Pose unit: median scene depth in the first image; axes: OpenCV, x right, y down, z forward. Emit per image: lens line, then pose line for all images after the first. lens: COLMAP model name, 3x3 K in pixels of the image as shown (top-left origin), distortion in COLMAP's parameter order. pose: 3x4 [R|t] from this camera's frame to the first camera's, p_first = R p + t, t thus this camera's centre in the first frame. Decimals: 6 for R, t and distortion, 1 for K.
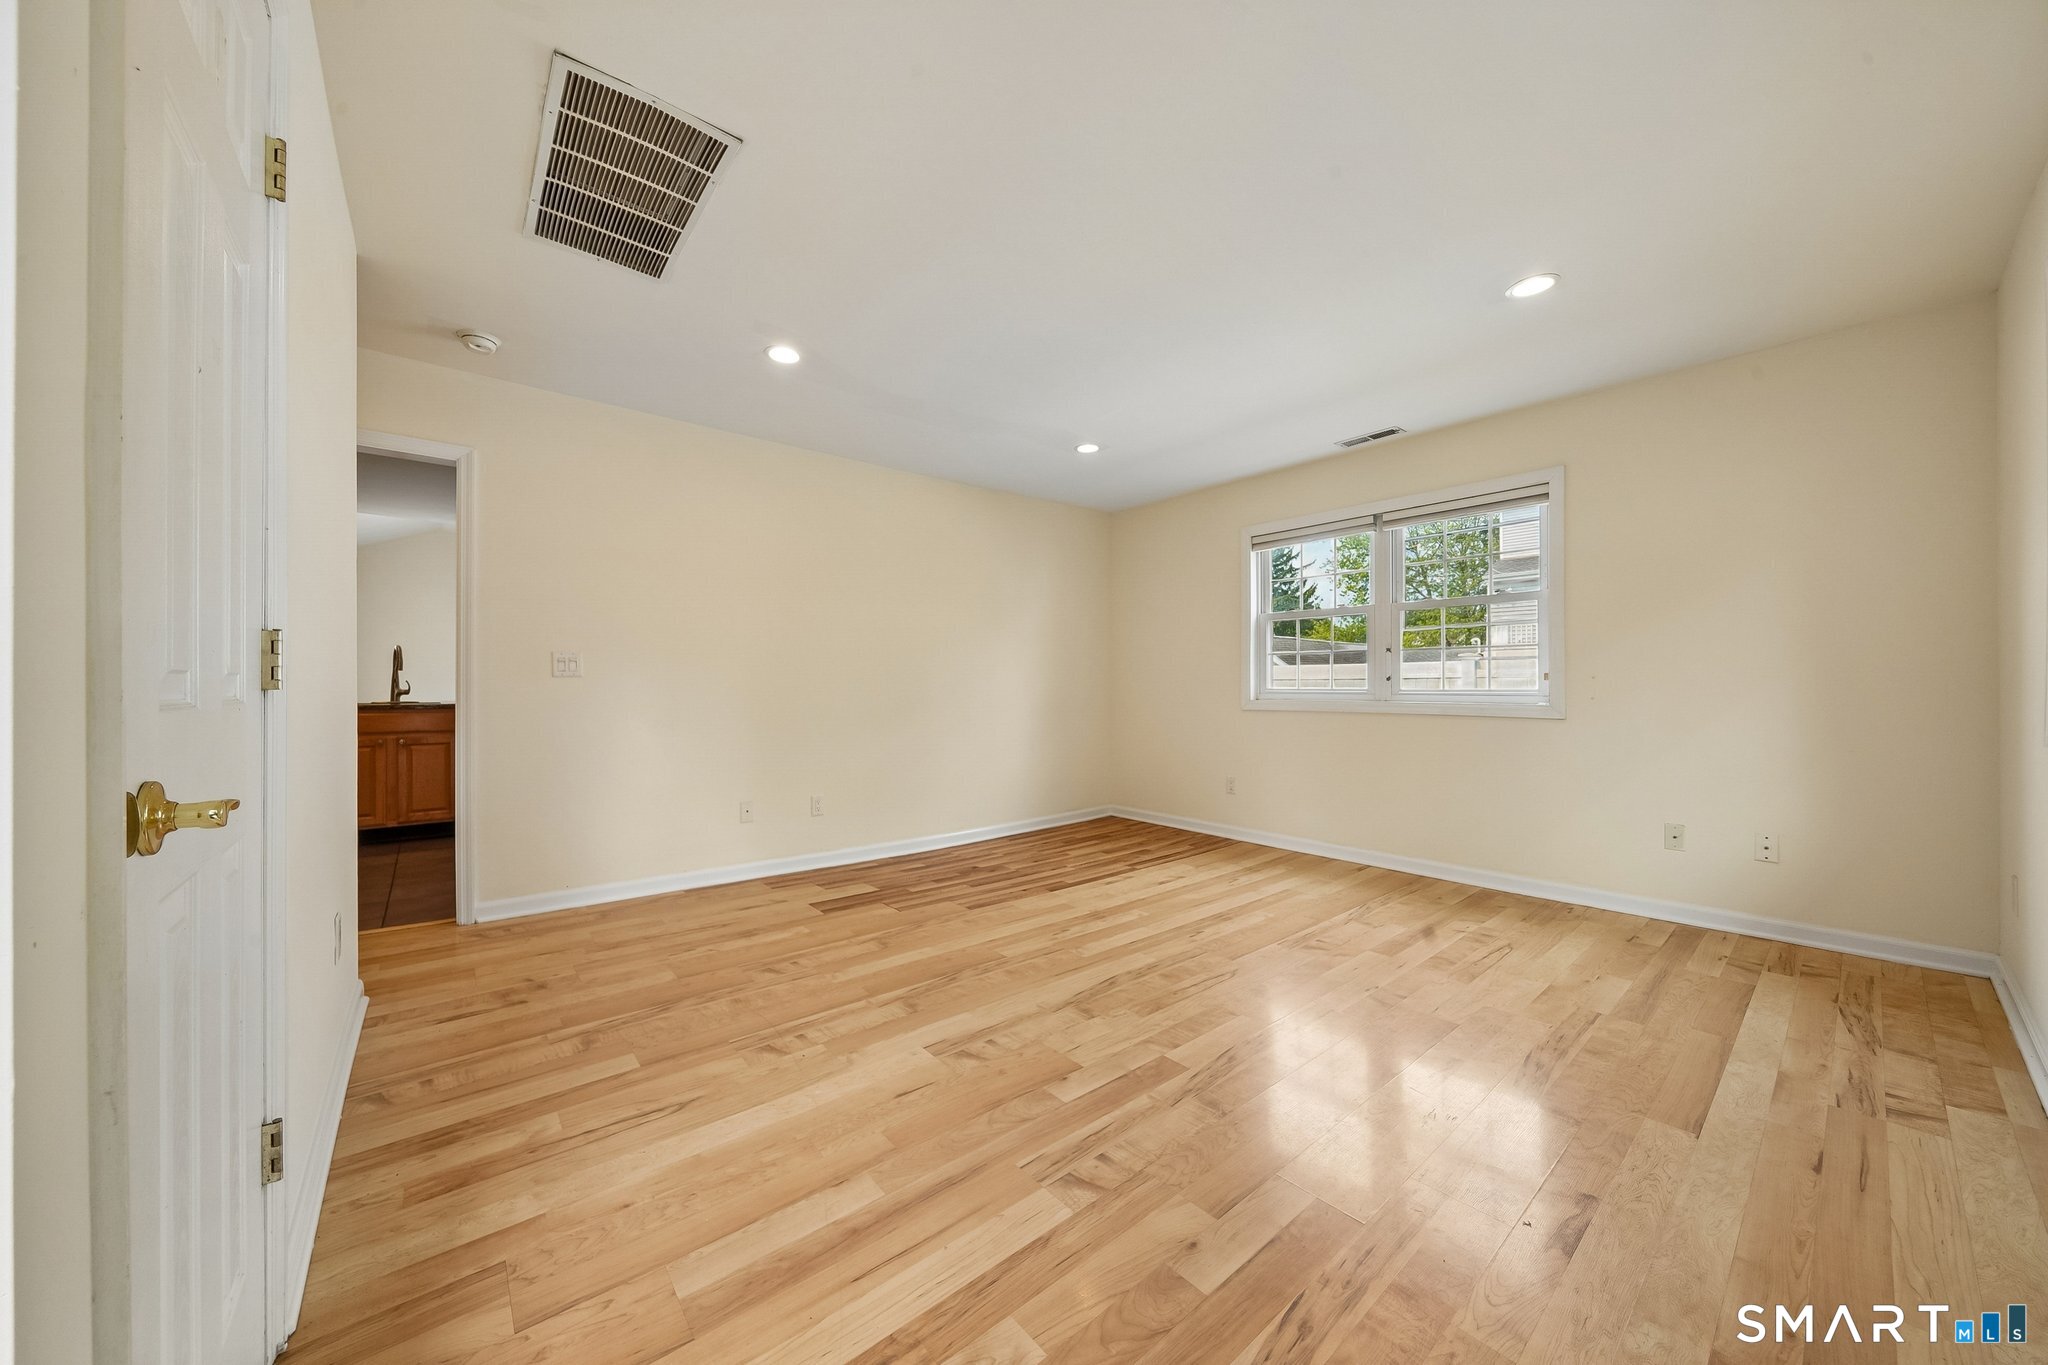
lens RADIAL K [[709.5, 0, 1016.5], [0, 709.5, 690.4], [0, 0, 1]] dist [-0.007836, -0.000129]
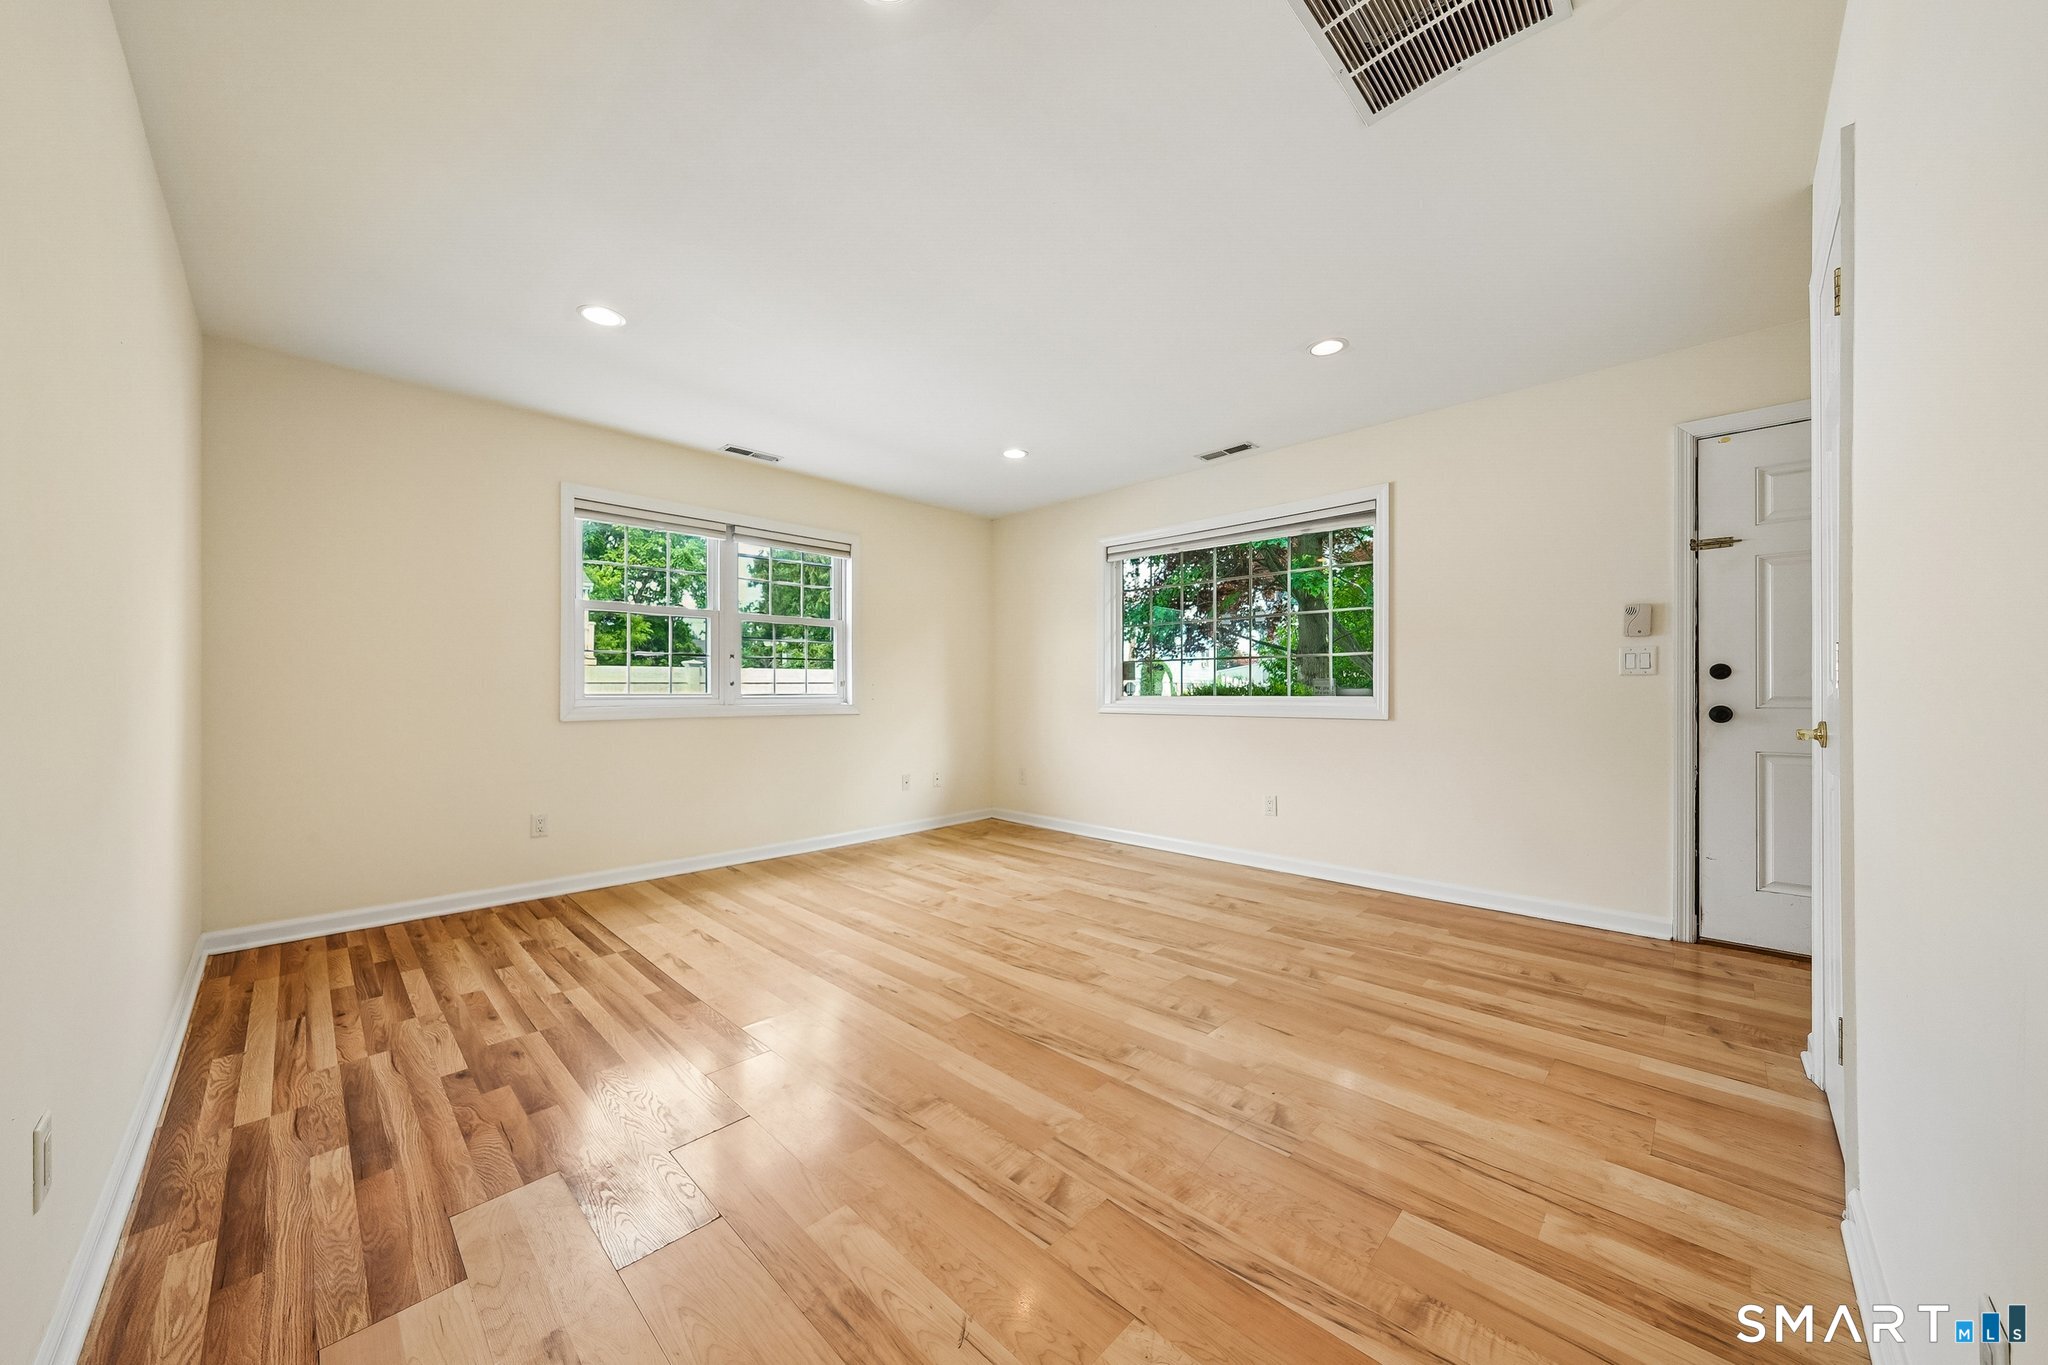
lens RADIAL K [[709.5, 0, 1029.2], [0, 709.5, 694.4], [0, 0, 1]] dist [-0.007836, -0.000129]
pose [[-0.104926, -0.002211, 0.994478, -0.866645], [0.009729, 0.999947, 0.003250, 0.001001], [-0.994432, 0.010017, -0.104899, 1.041520]]
